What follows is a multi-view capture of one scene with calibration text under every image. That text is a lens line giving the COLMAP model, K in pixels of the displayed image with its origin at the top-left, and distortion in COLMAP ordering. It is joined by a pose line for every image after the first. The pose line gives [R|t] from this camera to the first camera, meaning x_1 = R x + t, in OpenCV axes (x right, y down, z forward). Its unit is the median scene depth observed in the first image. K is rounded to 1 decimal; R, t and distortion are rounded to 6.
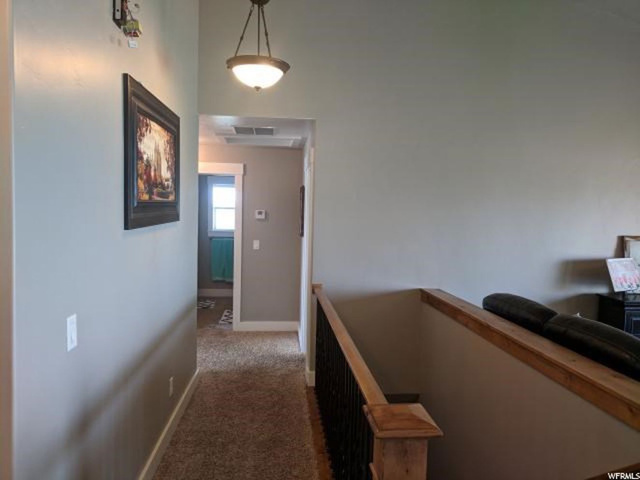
lens RADIAL K [[487.9, 0, 322.1], [0, 487.9, 241.1], [0, 0, 1]] dist [0.010548, -0.000049]
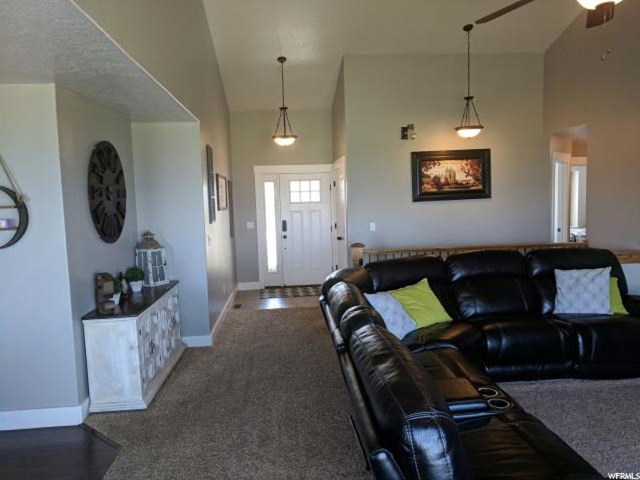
lens RADIAL K [[487.9, 0, 318.4], [0, 487.9, 239.9], [0, 0, 1]] dist [0.010548, -0.000049]
pose [[-0.023599, 0.060329, -0.997900, 2.137997], [-0.037826, 0.997409, 0.061193, 0.040176], [0.999006, 0.039191, -0.021256, 0.379455]]
